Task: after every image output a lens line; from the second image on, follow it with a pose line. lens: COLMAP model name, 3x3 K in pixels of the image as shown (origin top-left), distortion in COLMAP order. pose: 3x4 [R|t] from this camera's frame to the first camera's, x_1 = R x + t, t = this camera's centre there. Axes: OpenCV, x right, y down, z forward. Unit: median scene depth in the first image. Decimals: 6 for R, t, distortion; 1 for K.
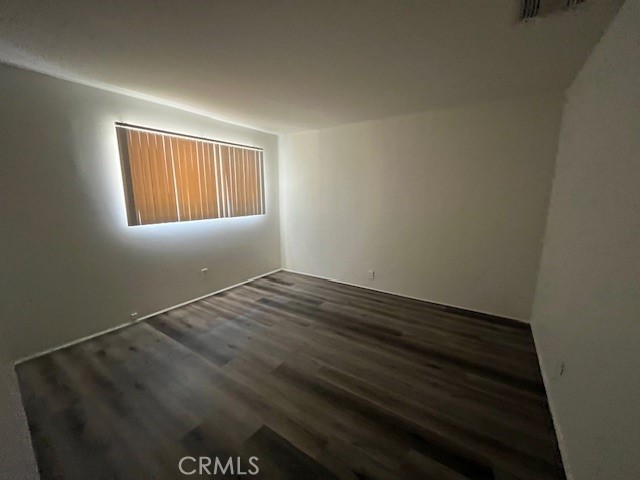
lens RADIAL K [[261.0, 0, 320.0], [0, 261.0, 240.0], [0, 0, 1]] dist [-0.000137, -0.000028]
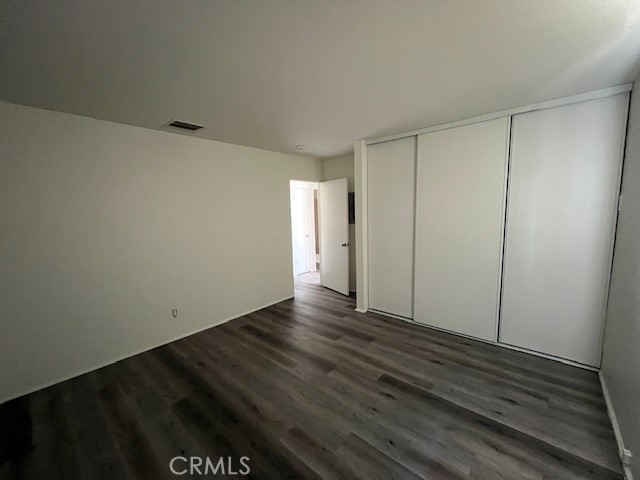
lens RADIAL K [[261.0, 0, 320.0], [0, 261.0, 240.0], [0, 0, 1]] dist [-0.000137, -0.000028]
pose [[-0.991858, 0.011351, 0.126840, -0.233625], [0.046967, 0.958409, 0.281508, -0.330465], [-0.118369, 0.285174, -0.951139, 1.718270]]
